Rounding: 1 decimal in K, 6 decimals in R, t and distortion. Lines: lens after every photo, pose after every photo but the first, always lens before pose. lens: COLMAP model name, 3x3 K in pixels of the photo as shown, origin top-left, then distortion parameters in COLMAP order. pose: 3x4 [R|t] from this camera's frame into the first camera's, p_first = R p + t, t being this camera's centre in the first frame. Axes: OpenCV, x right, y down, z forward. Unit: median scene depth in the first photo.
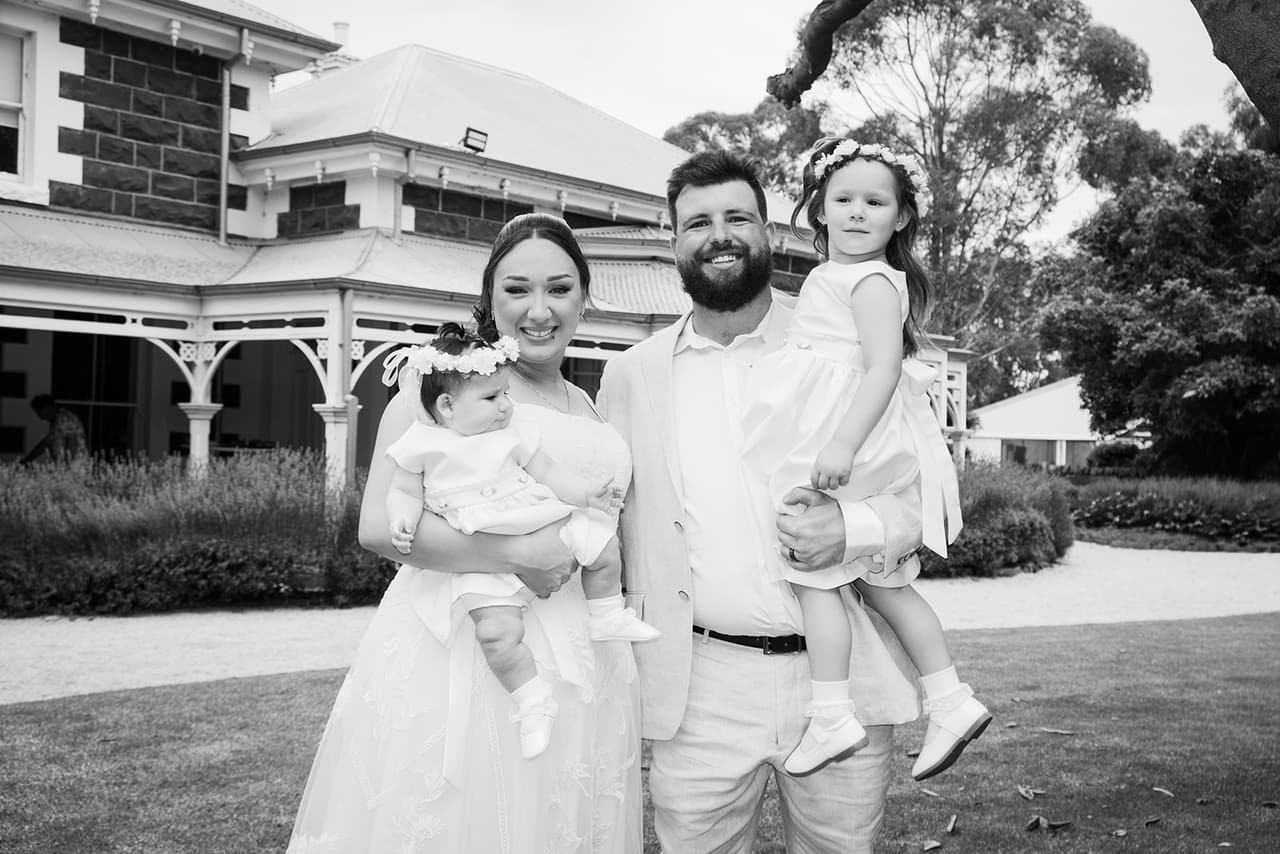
lens RADIAL K [[1577.8, 0, 640.0], [0, 1577.8, 427.0], [0, 0, 1]] dist [-0.007394, 0.087613]
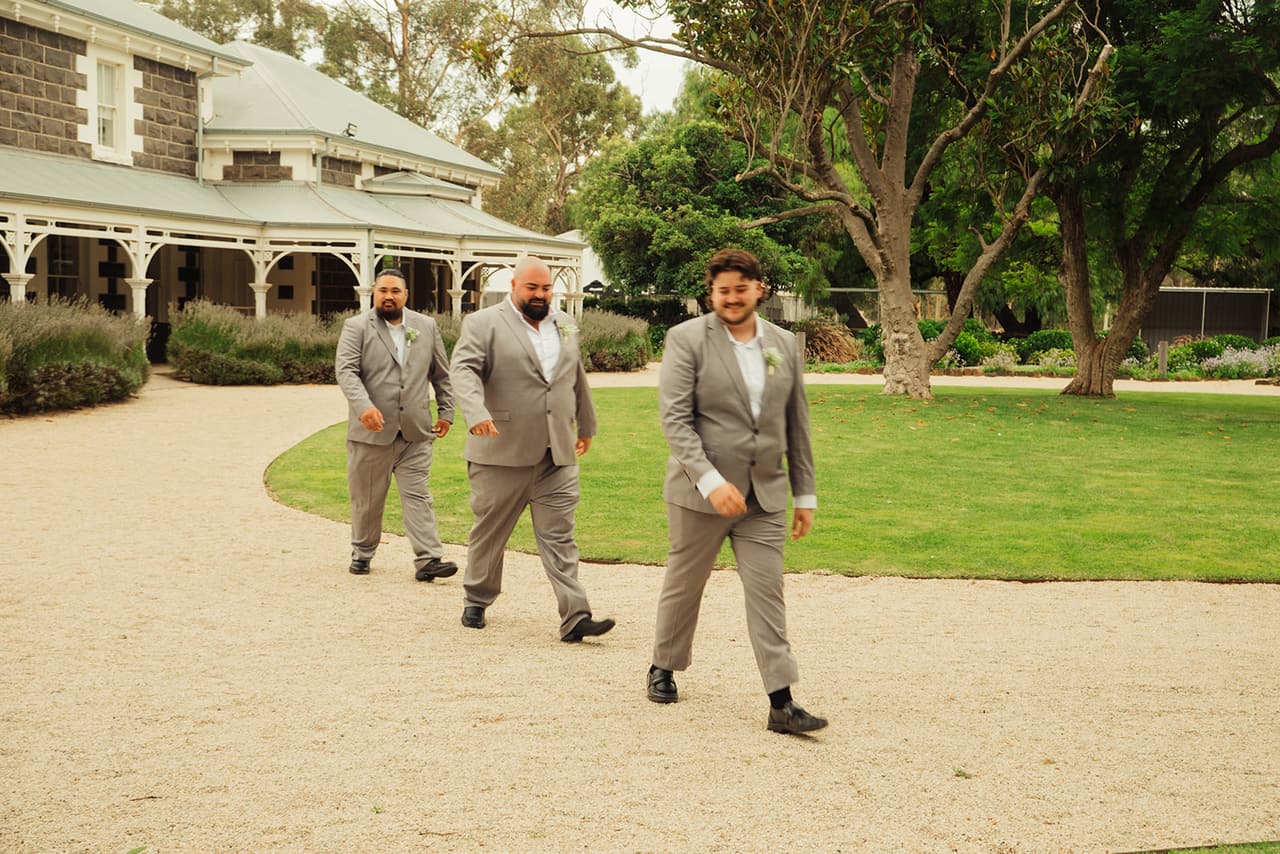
lens RADIAL K [[1577.8, 0, 640.0], [0, 1577.8, 427.0], [0, 0, 1]] dist [-0.007394, 0.087613]
pose [[0.922672, -0.030353, 0.384390, -0.500184], [-0.007386, 0.995322, 0.096326, -0.024960], [-0.385516, -0.091717, 0.918132, -0.774543]]
